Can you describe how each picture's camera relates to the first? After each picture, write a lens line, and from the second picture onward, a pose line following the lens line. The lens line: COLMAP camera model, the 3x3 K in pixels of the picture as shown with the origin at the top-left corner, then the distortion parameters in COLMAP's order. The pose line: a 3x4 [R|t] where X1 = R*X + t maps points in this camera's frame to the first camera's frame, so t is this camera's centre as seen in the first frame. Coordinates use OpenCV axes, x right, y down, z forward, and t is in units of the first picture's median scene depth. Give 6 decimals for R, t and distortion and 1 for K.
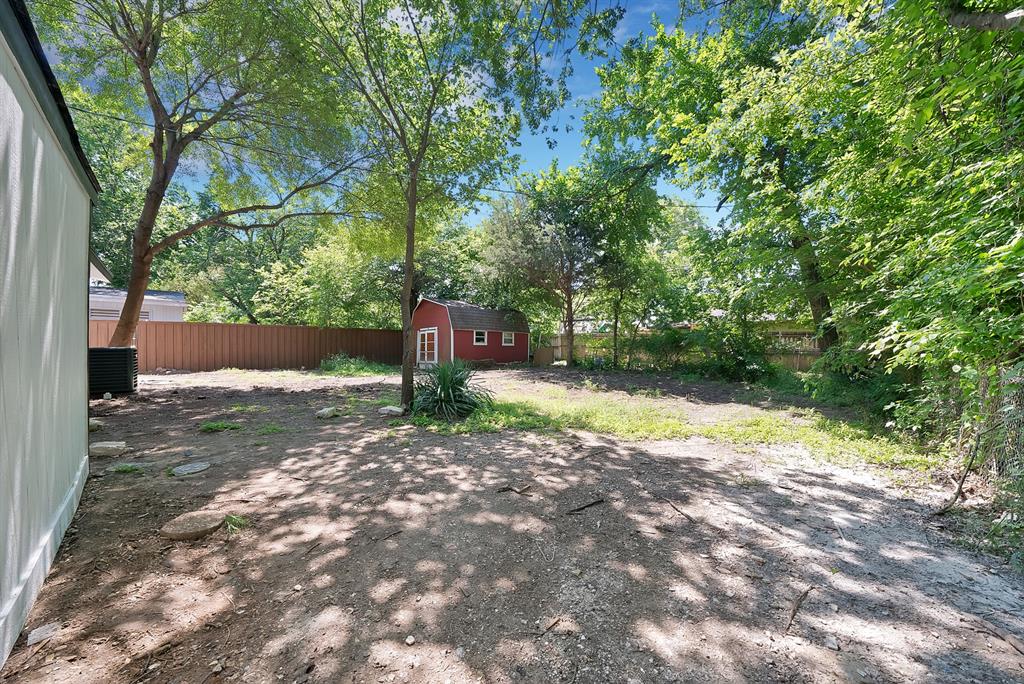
lens RADIAL K [[367.8, 0, 508.5], [0, 367.8, 346.8], [0, 0, 1]] dist [-0.025965, 0.002560]
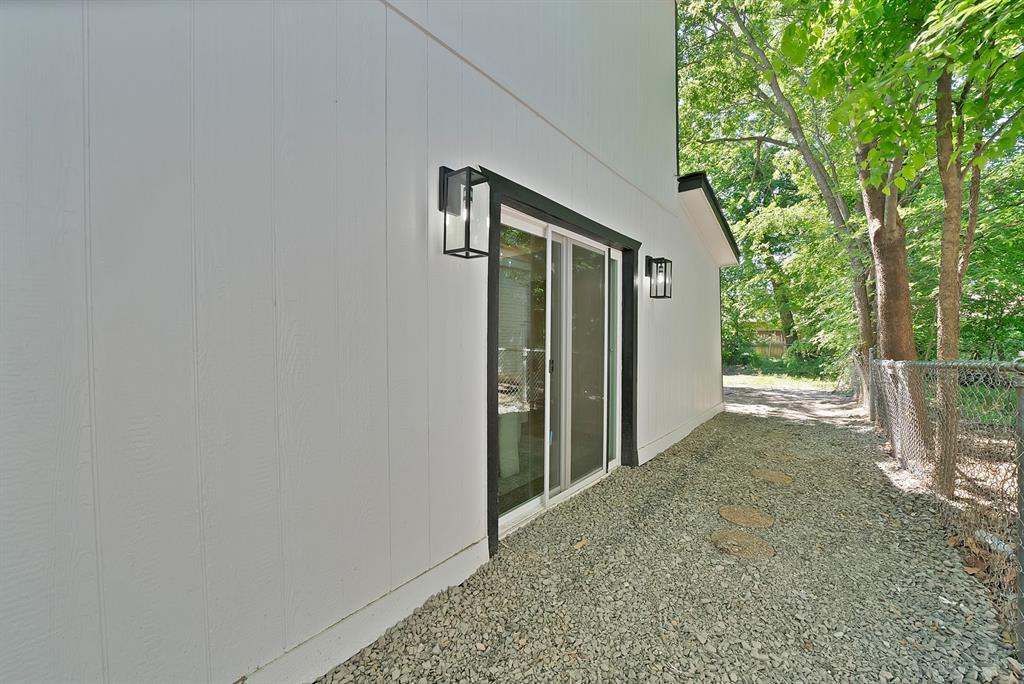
lens RADIAL K [[367.8, 0, 515.2], [0, 367.8, 338.9], [0, 0, 1]] dist [-0.025965, 0.002560]
pose [[0.996472, -0.002844, 0.083881, -0.725332], [0.003665, 0.999947, -0.009638, 0.003466], [-0.083849, 0.009911, 0.996429, -0.765388]]
